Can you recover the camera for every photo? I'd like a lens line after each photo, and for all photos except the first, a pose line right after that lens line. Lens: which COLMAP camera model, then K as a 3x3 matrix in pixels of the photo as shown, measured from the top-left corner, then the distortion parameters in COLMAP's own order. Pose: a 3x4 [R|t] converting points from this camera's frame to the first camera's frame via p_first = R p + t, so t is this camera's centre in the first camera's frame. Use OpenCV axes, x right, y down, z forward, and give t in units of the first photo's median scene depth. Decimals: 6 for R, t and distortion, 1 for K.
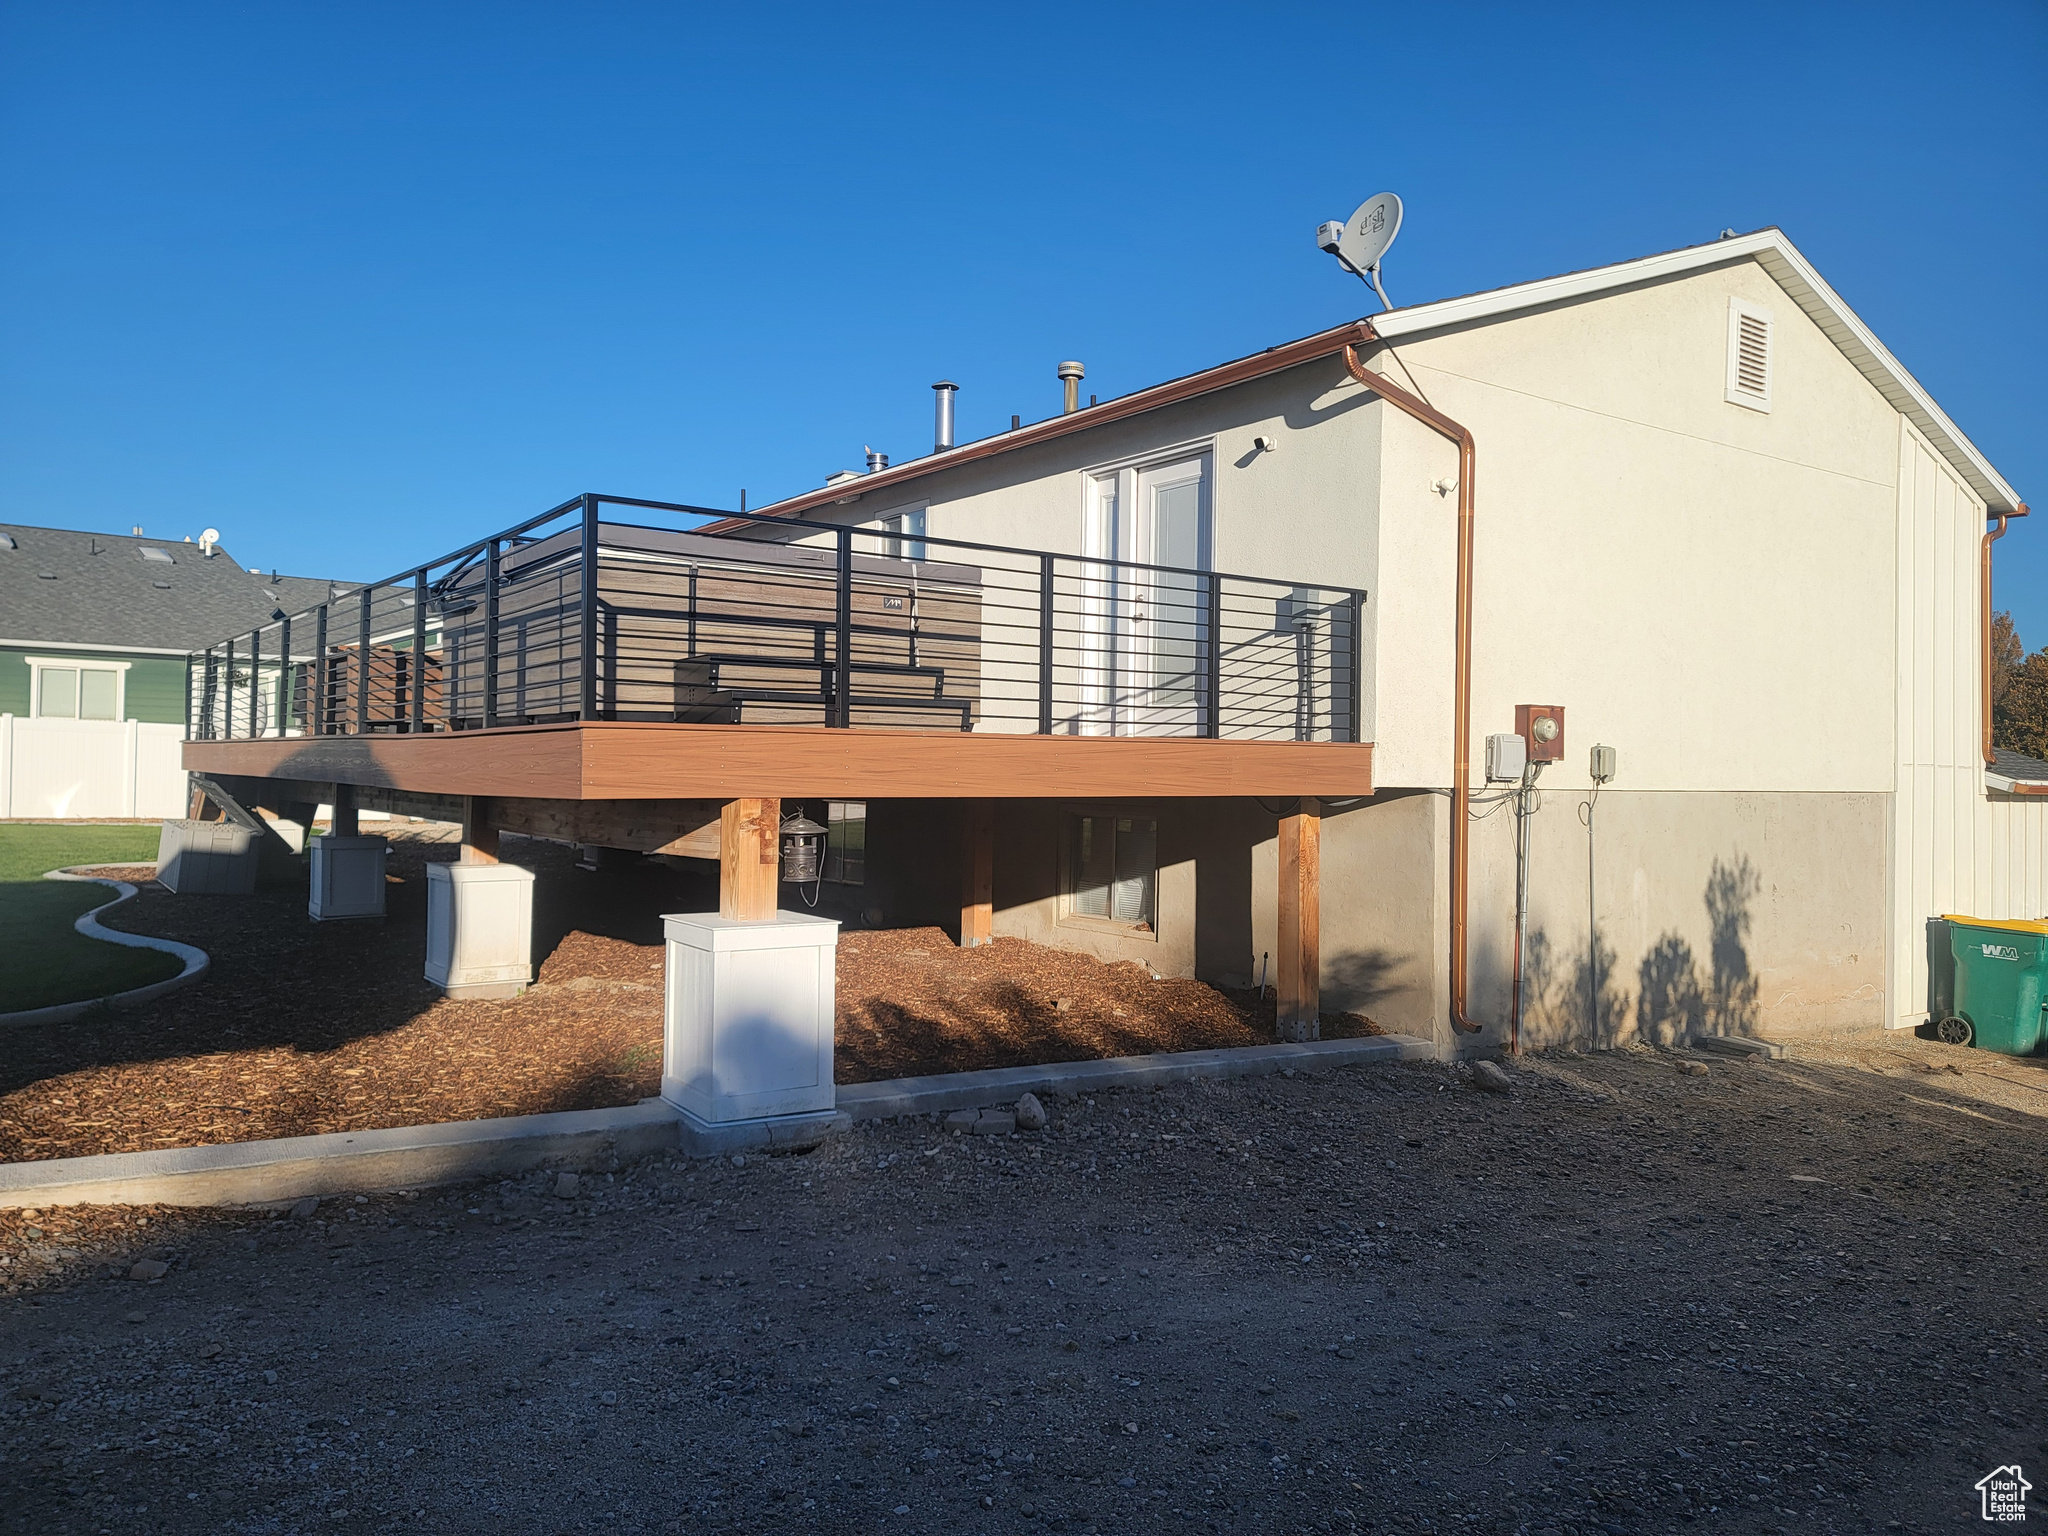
lens RADIAL K [[1430.9, 0, 1029.7], [0, 1430.9, 776.6], [0, 0, 1]] dist [0.089759, -0.076841]
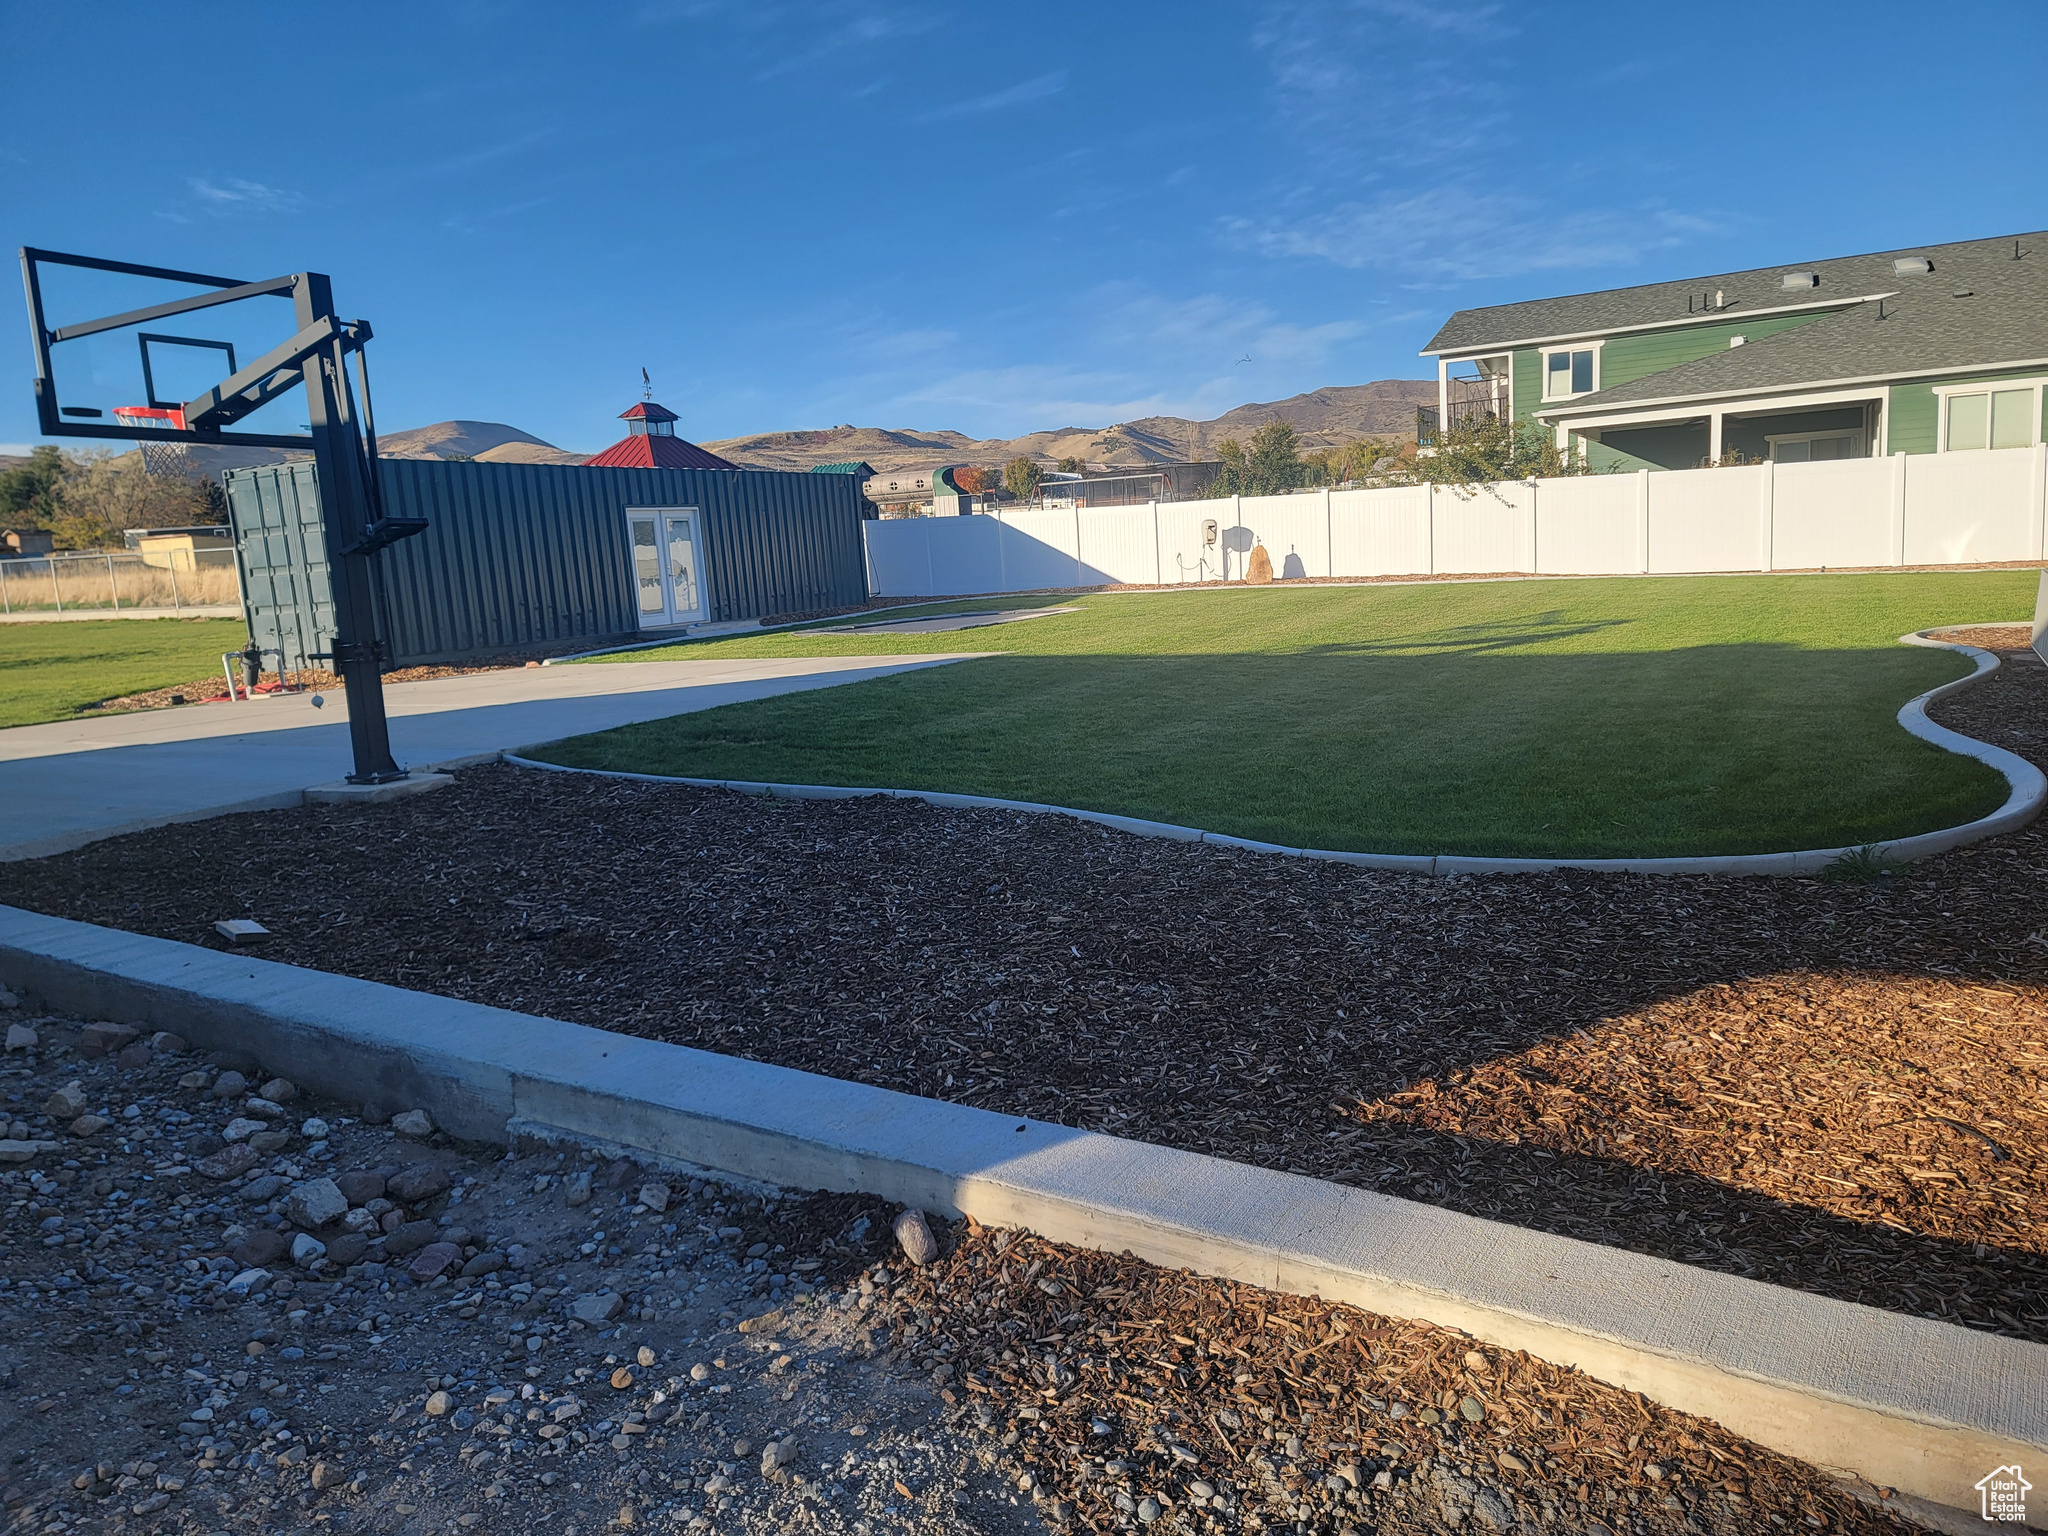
lens RADIAL K [[1430.9, 0, 1029.7], [0, 1430.9, 776.6], [0, 0, 1]] dist [0.089759, -0.076841]
pose [[0.392860, 0.098109, -0.914350, -0.082691], [0.065323, 0.988804, 0.134165, -0.001705], [0.917275, -0.112436, 0.382053, 0.203589]]
